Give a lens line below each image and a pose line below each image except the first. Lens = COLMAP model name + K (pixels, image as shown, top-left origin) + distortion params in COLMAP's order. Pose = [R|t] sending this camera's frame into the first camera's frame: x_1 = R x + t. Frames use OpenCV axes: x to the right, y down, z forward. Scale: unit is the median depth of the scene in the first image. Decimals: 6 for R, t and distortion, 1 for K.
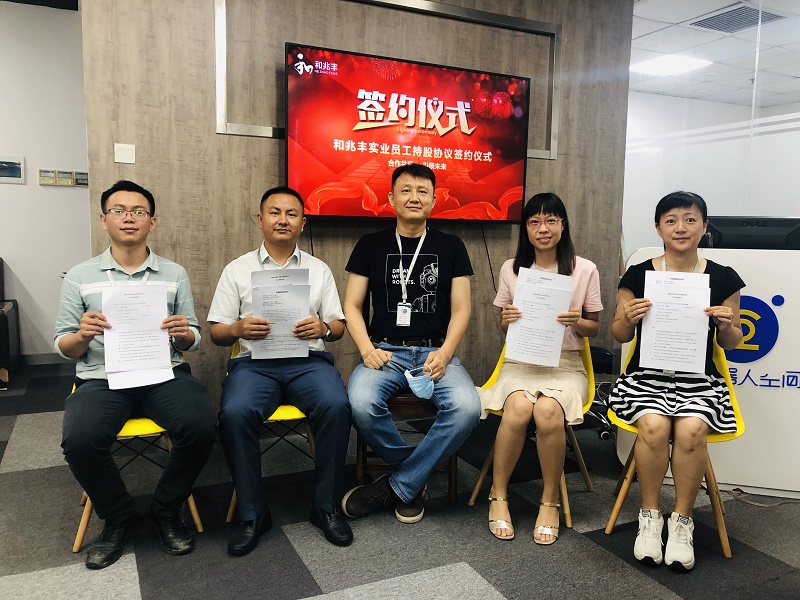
lens RADIAL K [[662.7, 0, 401.5], [0, 662.7, 303.6], [0, 0, 1]] dist [0.028479, -0.017658]
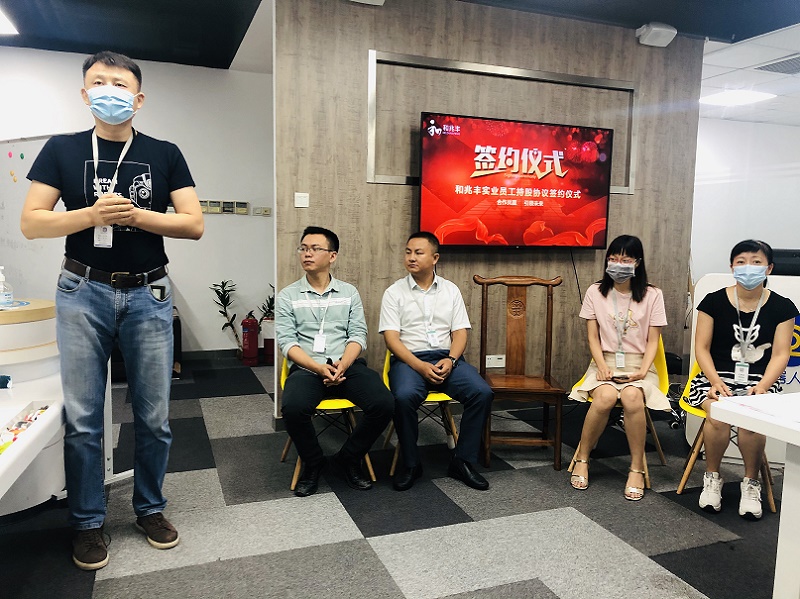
lens RADIAL K [[662.7, 0, 401.5], [0, 662.7, 303.1], [0, 0, 1]] dist [0.028479, -0.017658]
pose [[0.996210, 0.009376, -0.086469, -0.090912], [-0.009635, 0.999950, -0.002572, -0.017476], [0.086440, 0.003396, 0.996251, -0.261706]]
